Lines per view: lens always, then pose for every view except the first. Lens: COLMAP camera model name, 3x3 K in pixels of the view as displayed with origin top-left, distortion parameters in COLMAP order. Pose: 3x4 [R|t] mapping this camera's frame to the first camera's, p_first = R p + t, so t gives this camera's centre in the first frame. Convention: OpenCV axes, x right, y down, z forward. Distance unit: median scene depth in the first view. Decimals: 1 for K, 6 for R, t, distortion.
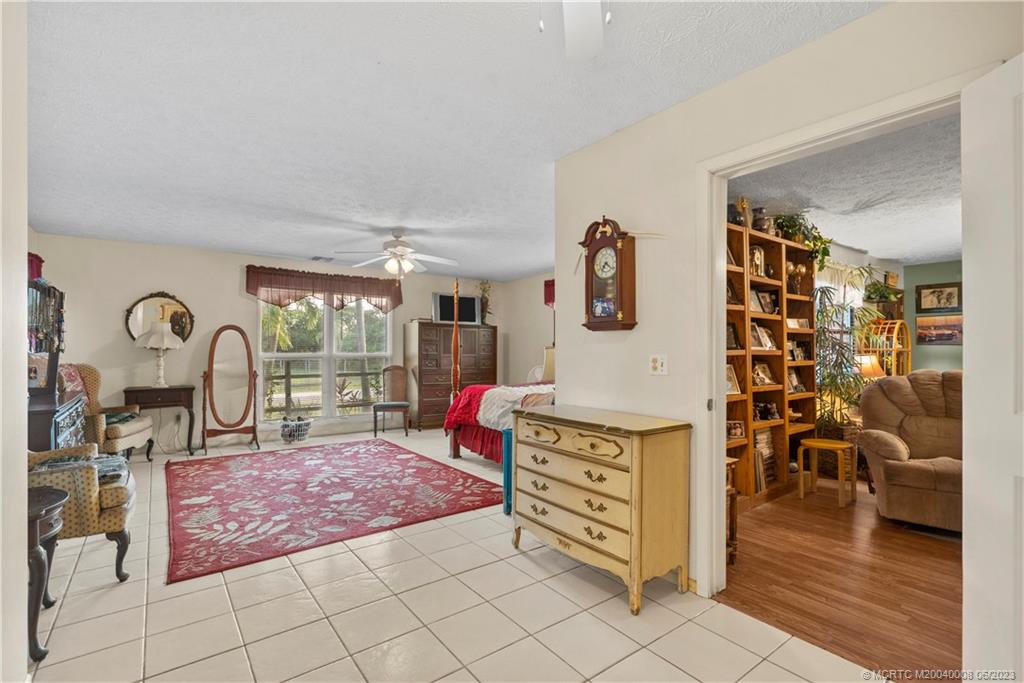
lens RADIAL K [[478.9, 0, 513.6], [0, 478.9, 345.6], [0, 0, 1]] dist [0.001926, -0.000033]
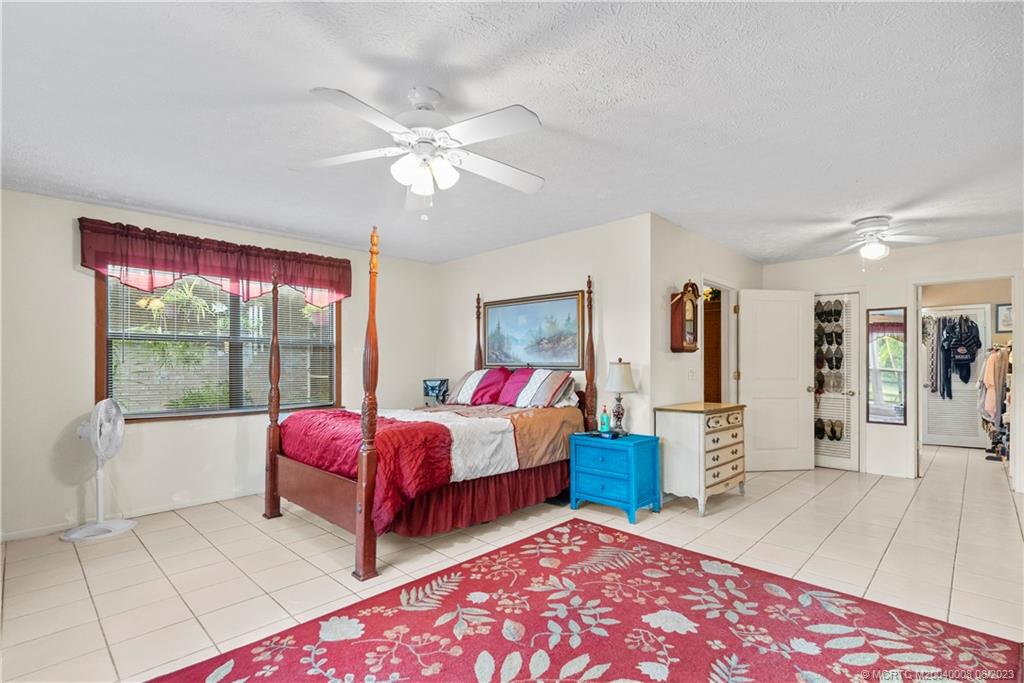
lens RADIAL K [[478.9, 0, 531.7], [0, 478.9, 366.2], [0, 0, 1]] dist [0.001926, -0.000033]
pose [[-0.175384, 0.002020, 0.984498, -0.908348], [-0.007991, 0.999962, -0.003475, 0.021441], [-0.984468, -0.008477, -0.175362, 1.296180]]
